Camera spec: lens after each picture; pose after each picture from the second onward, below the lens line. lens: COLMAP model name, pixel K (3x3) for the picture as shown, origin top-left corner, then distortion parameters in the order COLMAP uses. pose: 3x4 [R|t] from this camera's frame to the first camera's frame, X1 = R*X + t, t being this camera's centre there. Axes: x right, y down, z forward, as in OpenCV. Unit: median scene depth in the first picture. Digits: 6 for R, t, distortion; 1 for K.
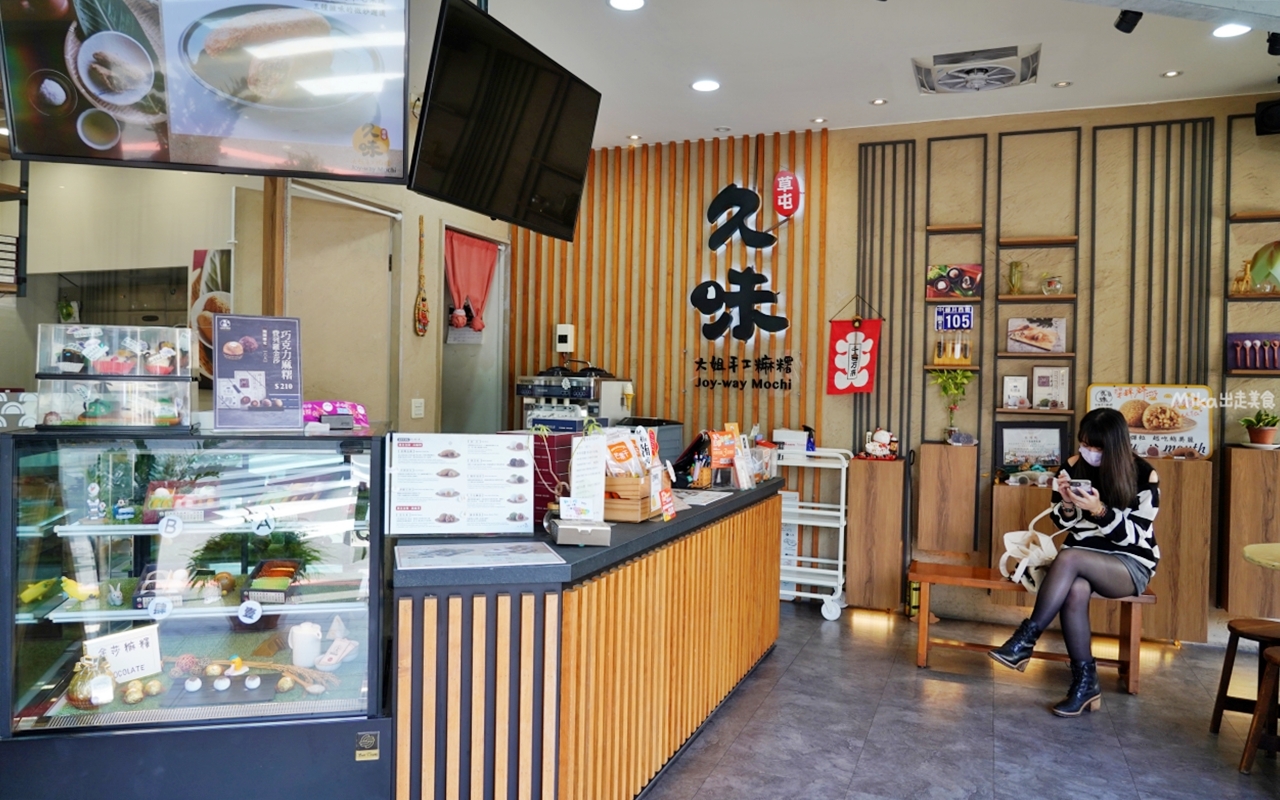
lens RADIAL K [[884.9, 0, 640.0], [0, 884.9, 400.0], [0, 0, 1]] dist [-0.026481, 0.000227]
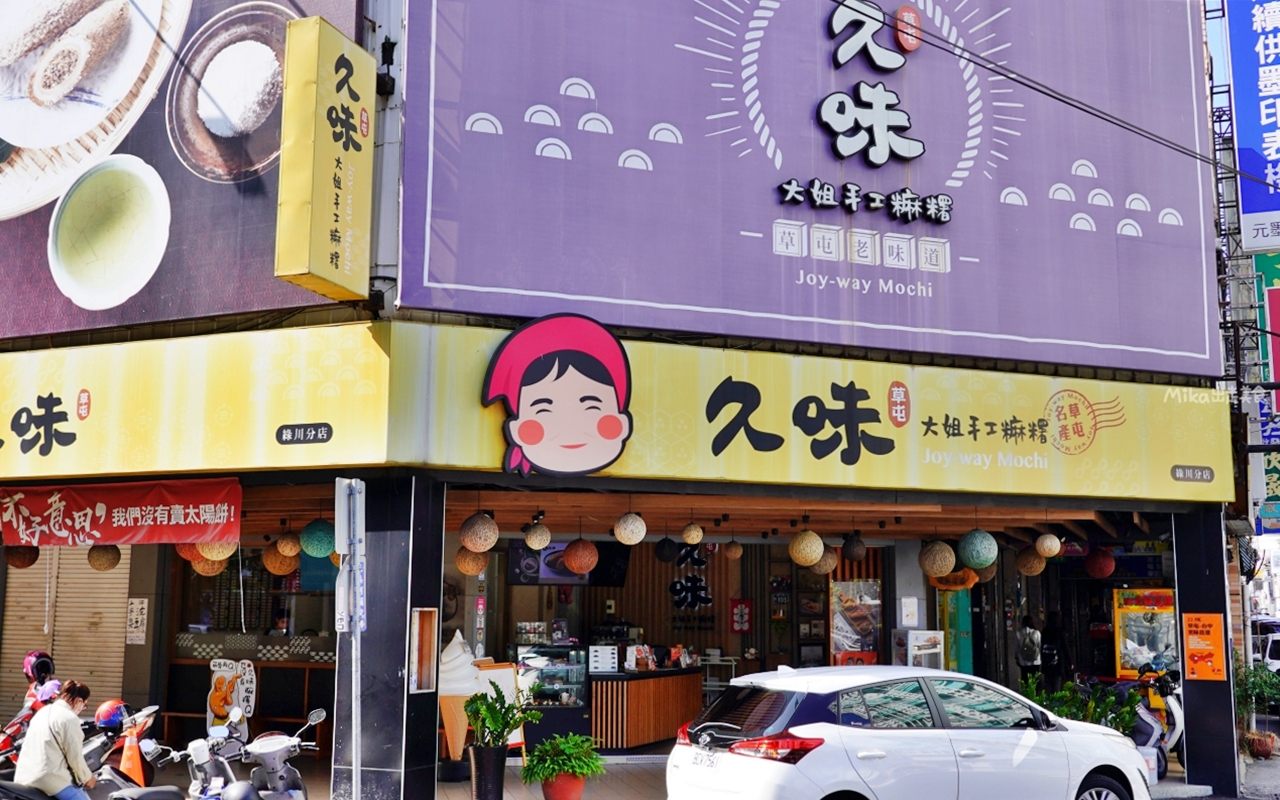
lens RADIAL K [[1348.6, 0, 640.0], [0, 1348.6, 400.0], [0, 0, 1]] dist [-0.015995, -0.001806]
pose [[0.999828, -0.016201, -0.009068, 0.024590], [0.014396, 0.984923, -0.172396, -0.001025], [0.011724, 0.172235, 0.984986, -2.522998]]
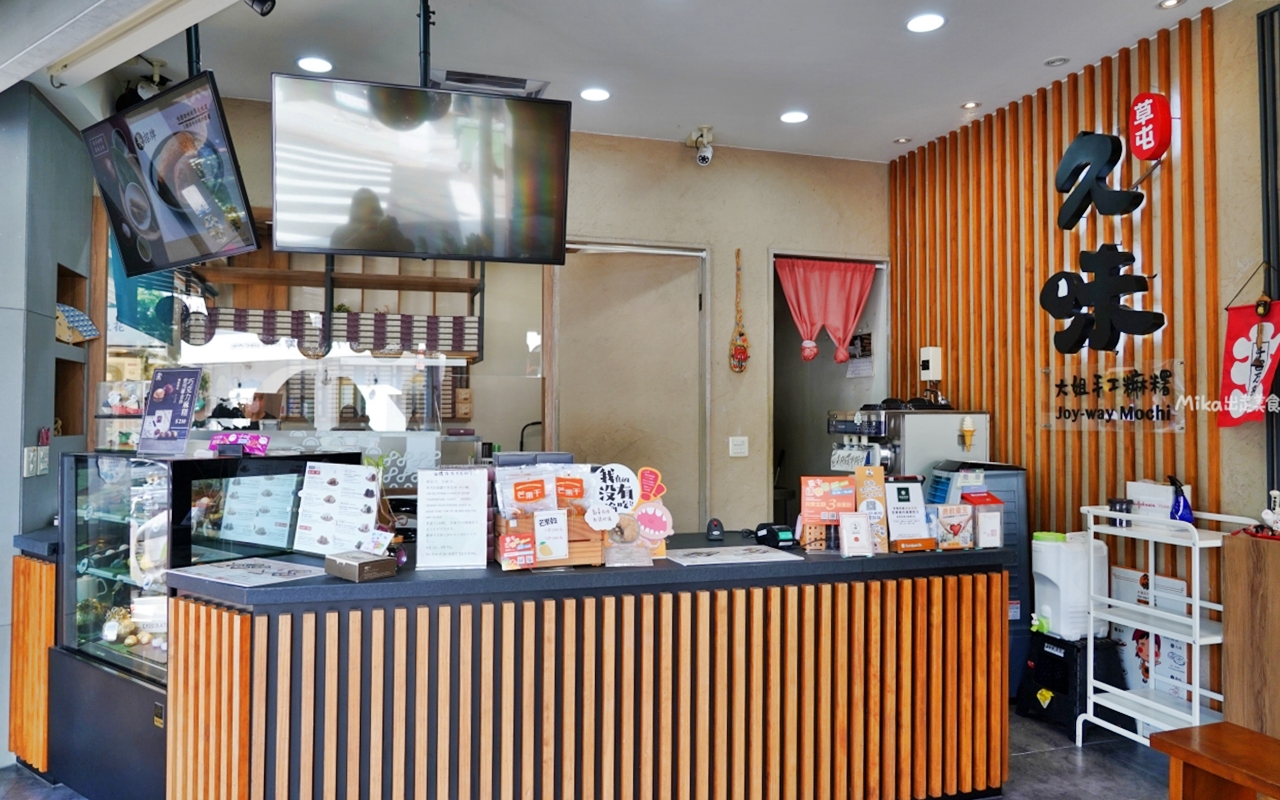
lens RADIAL K [[884.9, 0, 640.0], [0, 884.9, 400.0], [0, 0, 1]] dist [-0.026481, 0.000227]
pose [[0.631371, -0.034601, -0.774709, 0.437615], [-0.003680, 0.998859, -0.047611, 0.005229], [0.775472, 0.032911, 0.630523, 0.301782]]
